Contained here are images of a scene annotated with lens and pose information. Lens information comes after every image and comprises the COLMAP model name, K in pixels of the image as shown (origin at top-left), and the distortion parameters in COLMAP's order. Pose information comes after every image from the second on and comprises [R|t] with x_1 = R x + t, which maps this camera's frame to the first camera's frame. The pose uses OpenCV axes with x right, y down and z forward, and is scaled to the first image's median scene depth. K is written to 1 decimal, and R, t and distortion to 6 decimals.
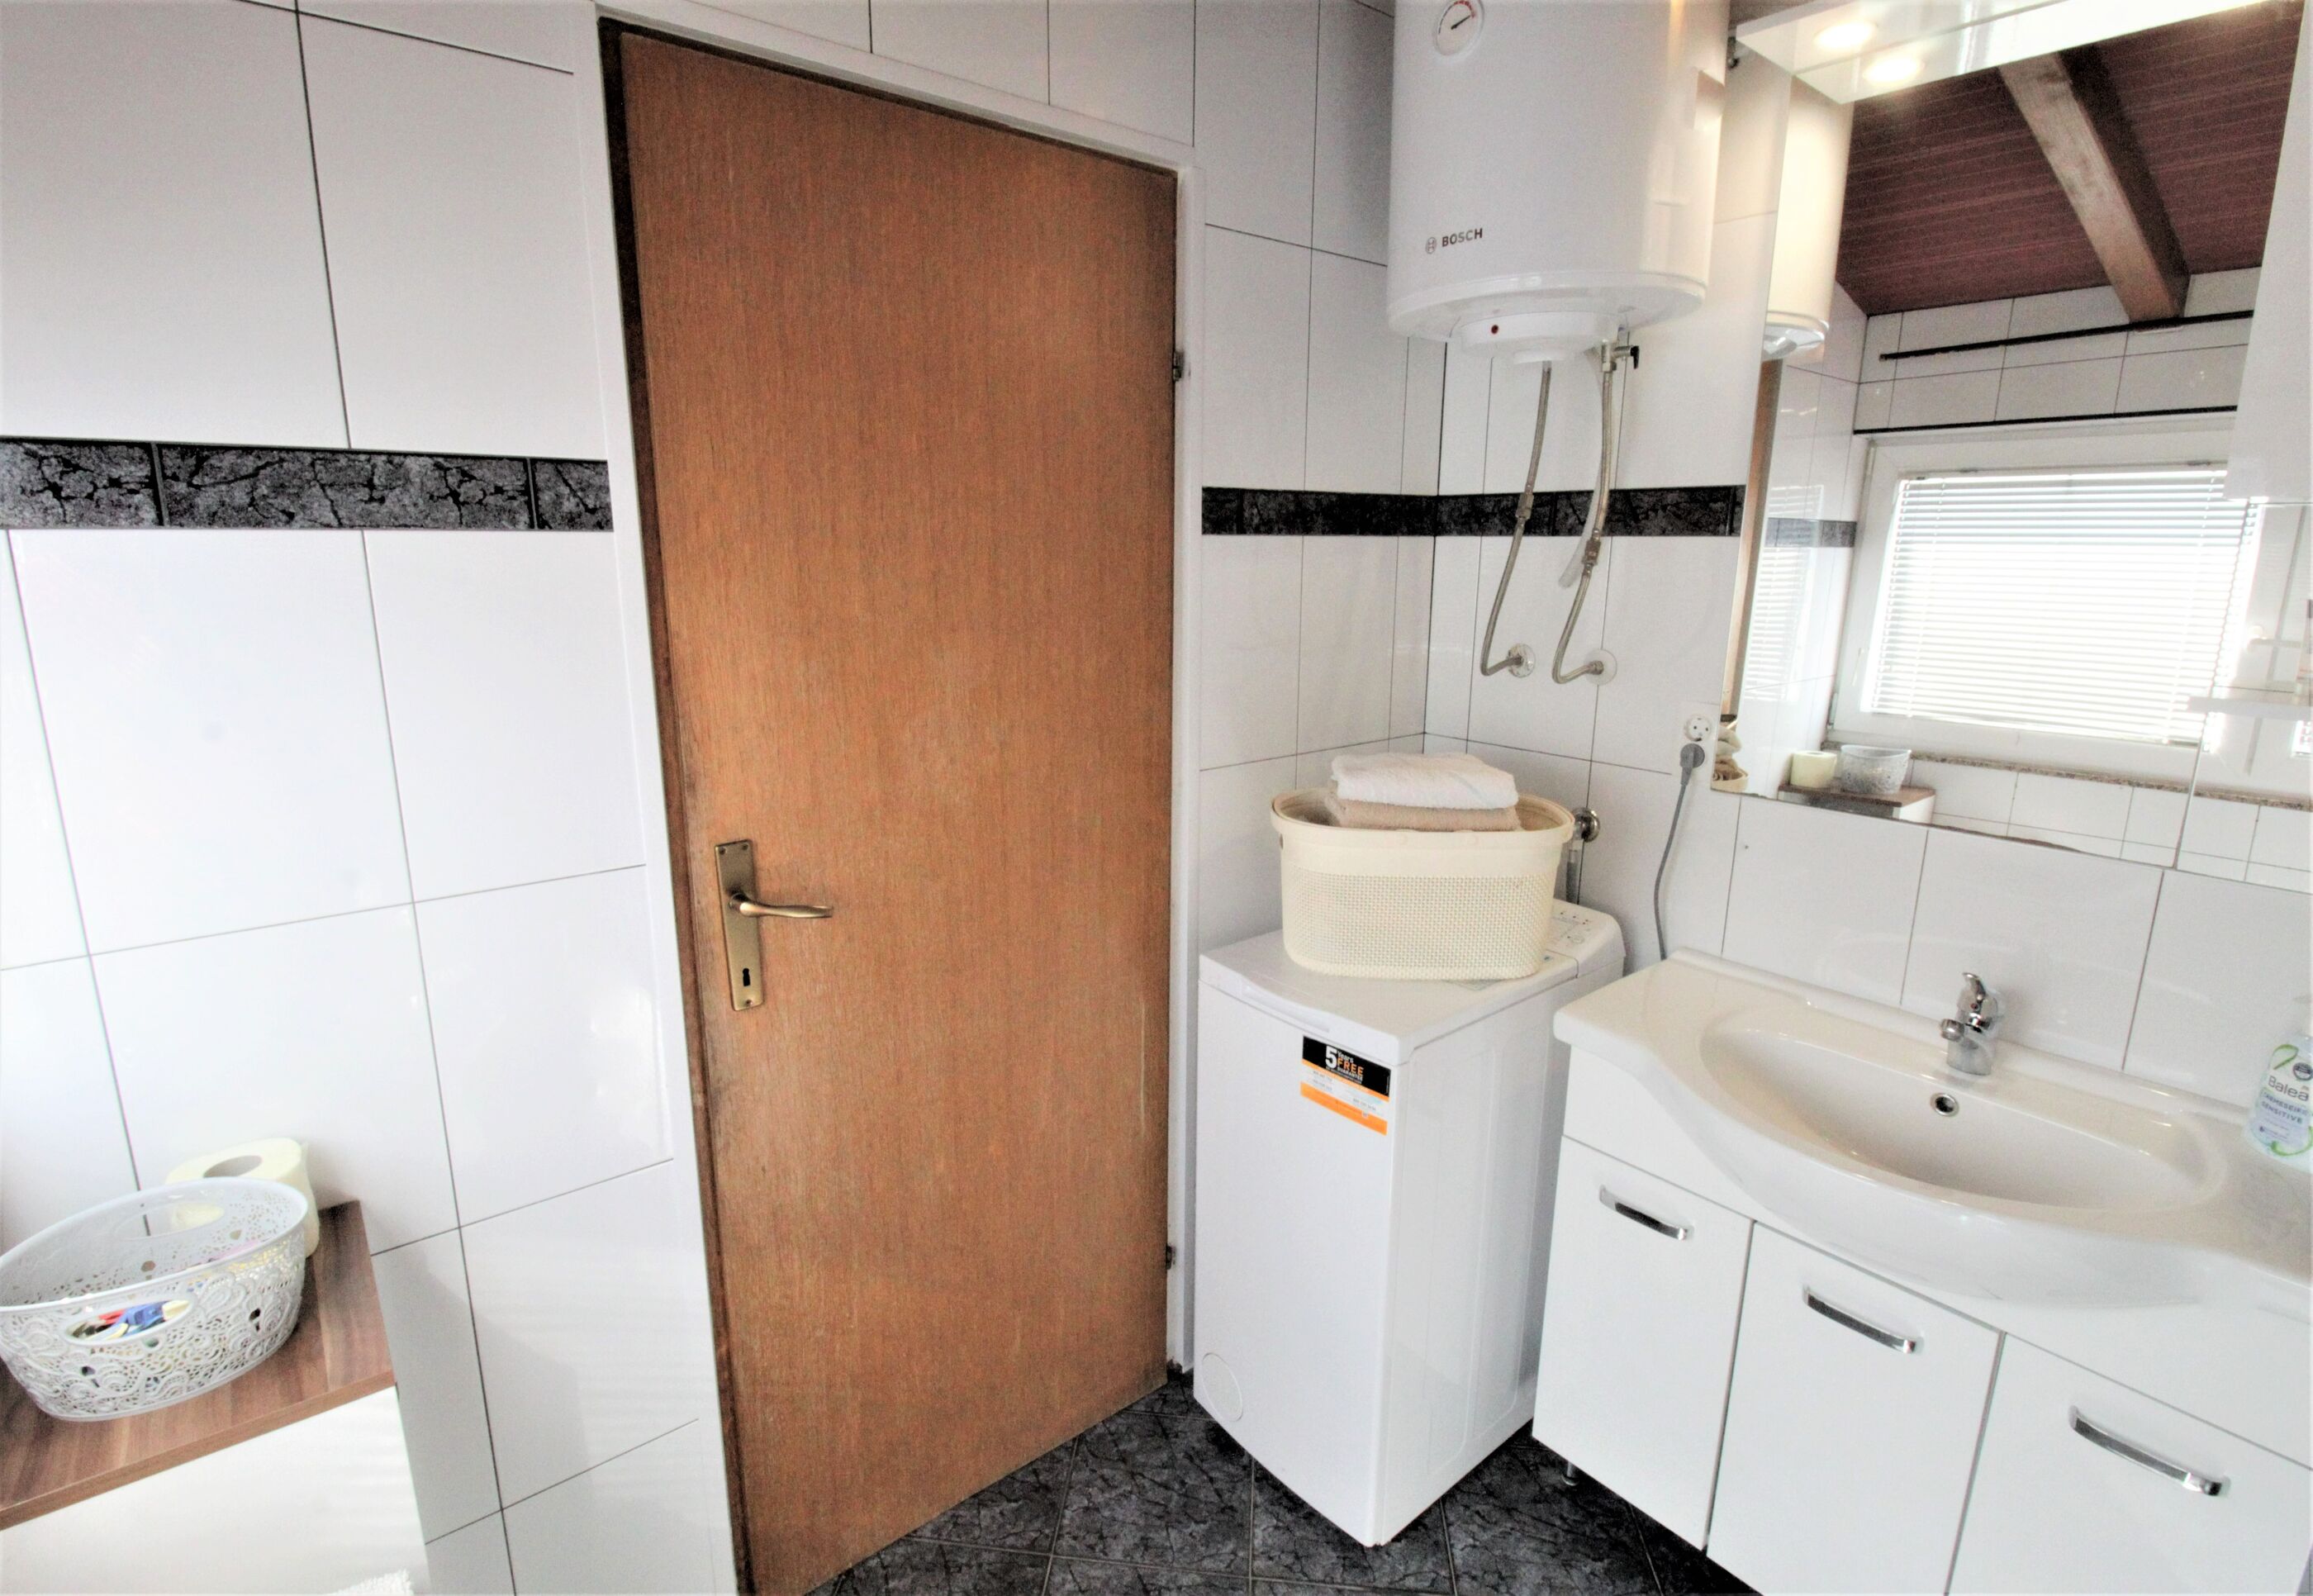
lens RADIAL K [[1121.2, 0, 1150.8], [0, 1121.2, 788.5], [0, 0, 1]] dist [0.001632, -0.015931]
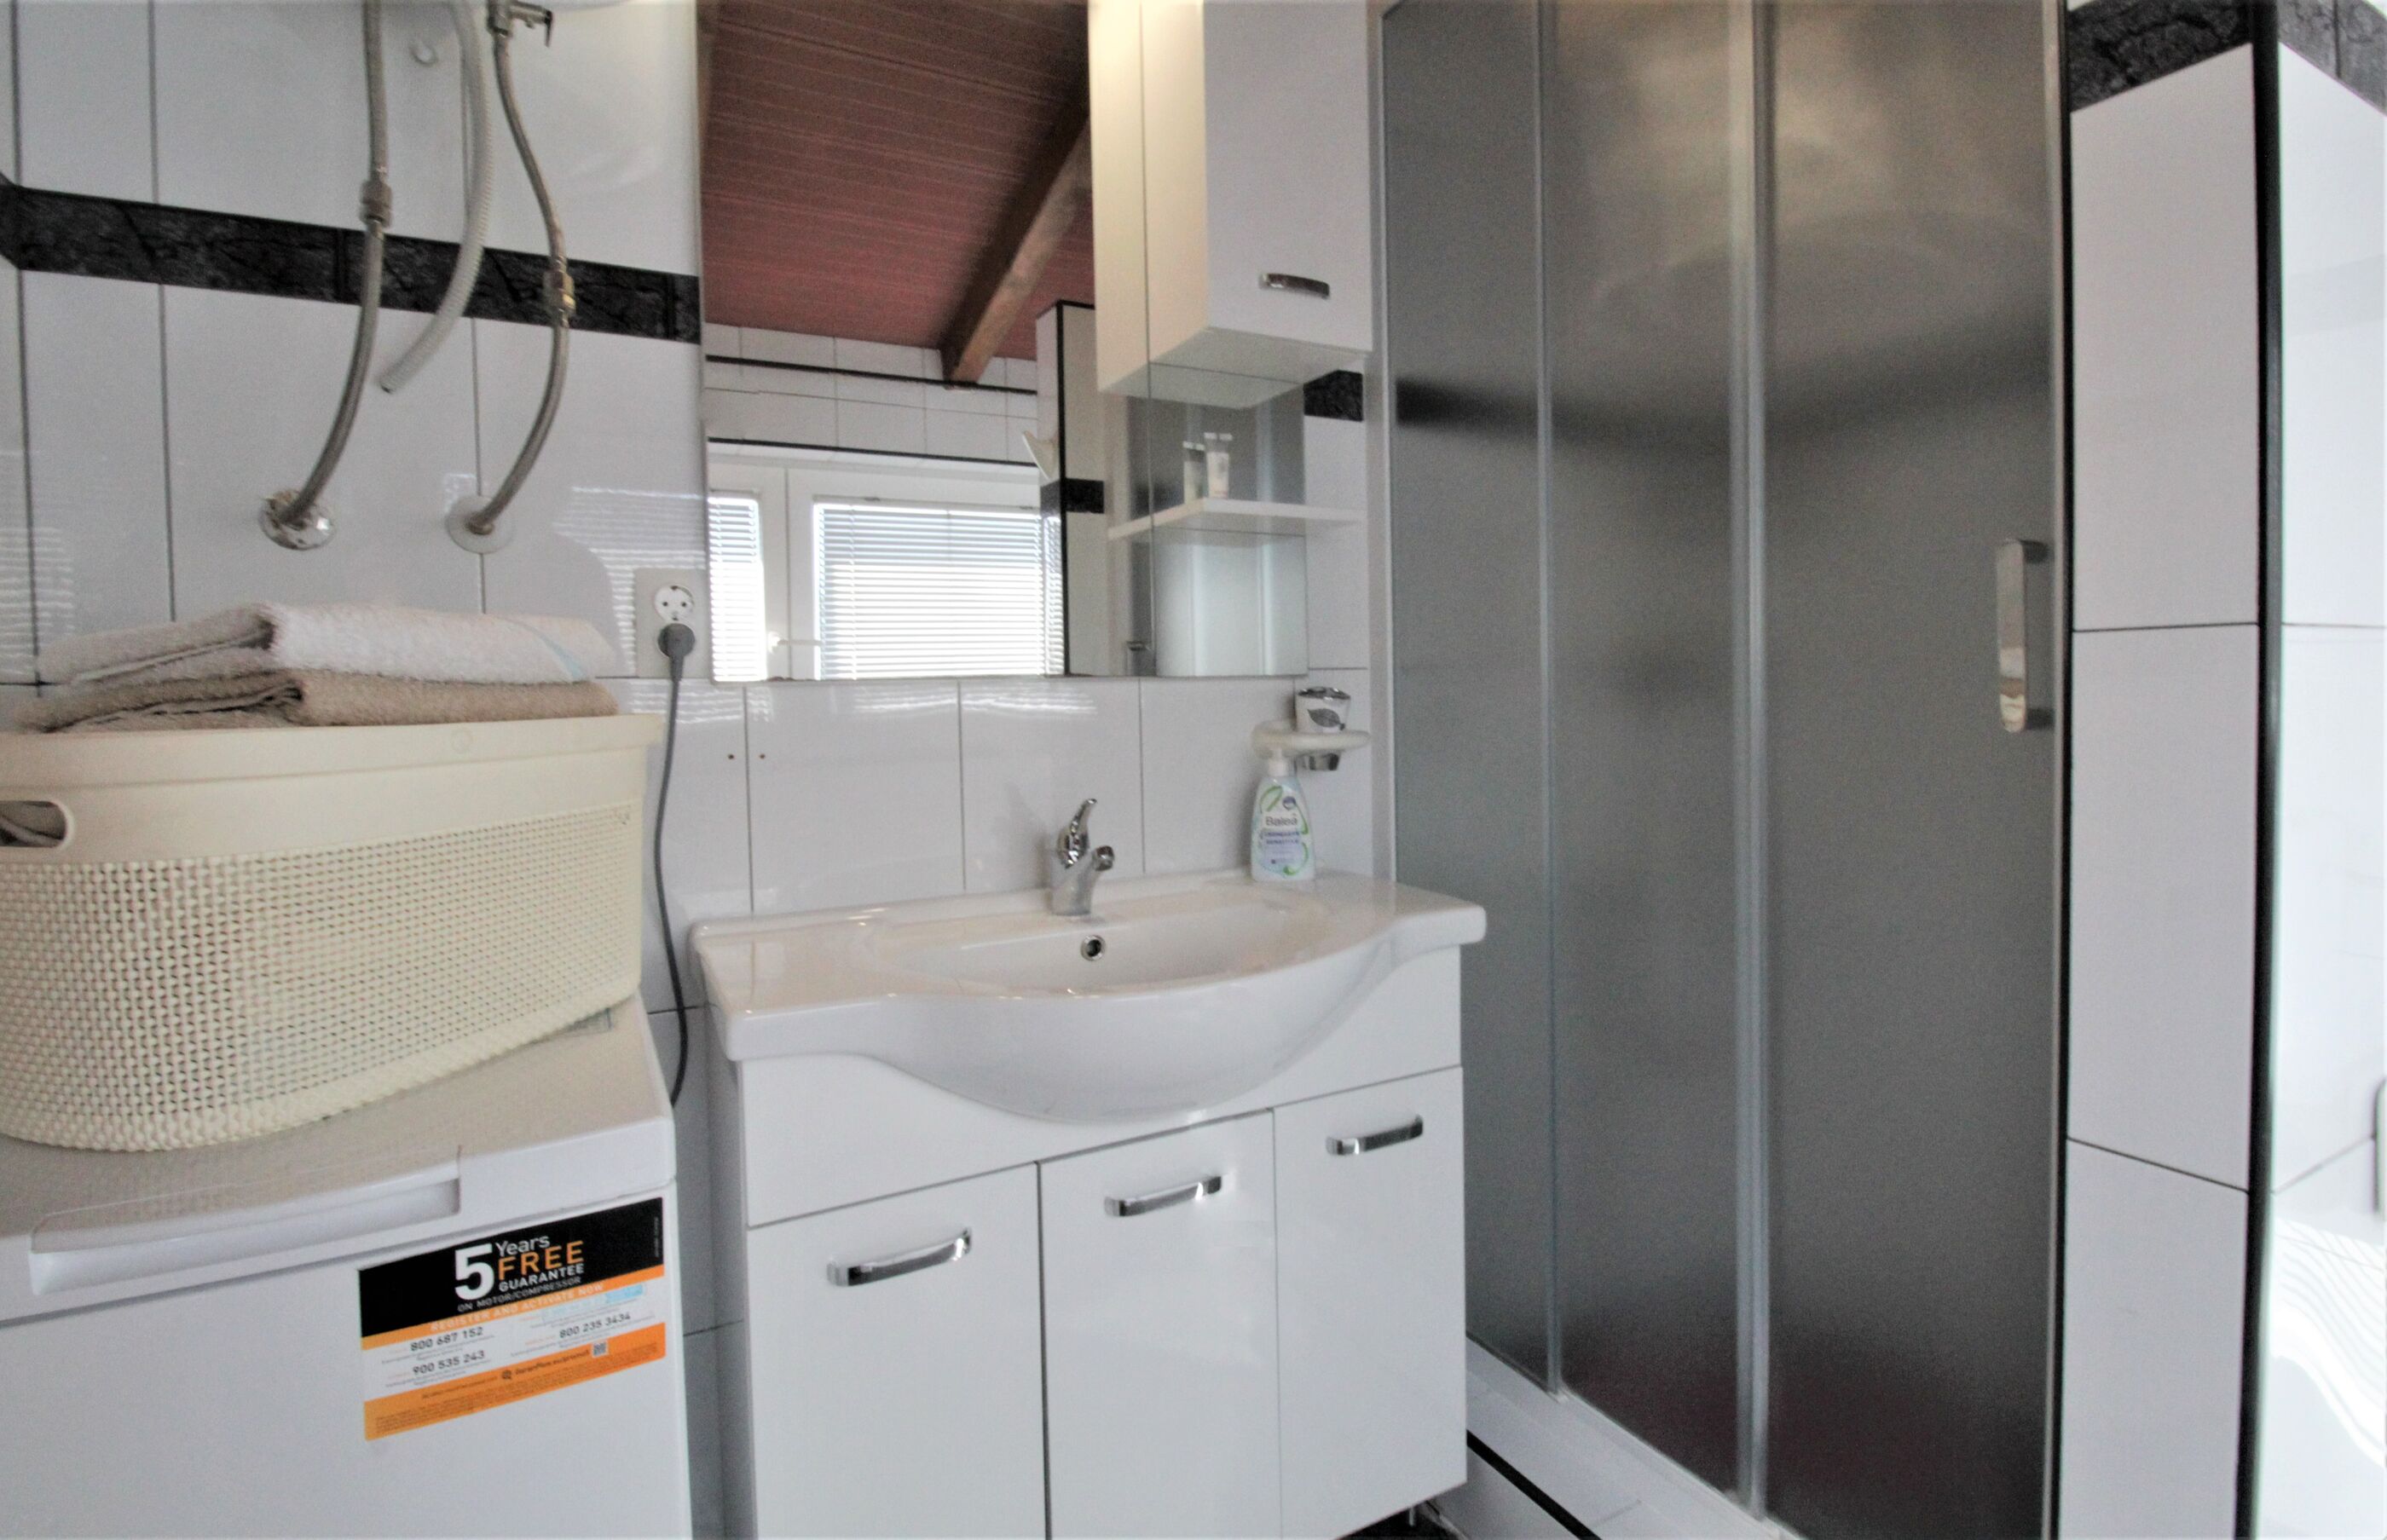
lens RADIAL K [[1123.9, 0, 1204.2], [0, 1123.9, 719.8], [0, 0, 1]] dist [-0.002104, -0.013213]
pose [[0.168113, -0.036854, 0.985079, -0.172815], [0.230767, 0.973005, -0.002980, 0.108067], [-0.958376, 0.227824, 0.172079, 0.626375]]
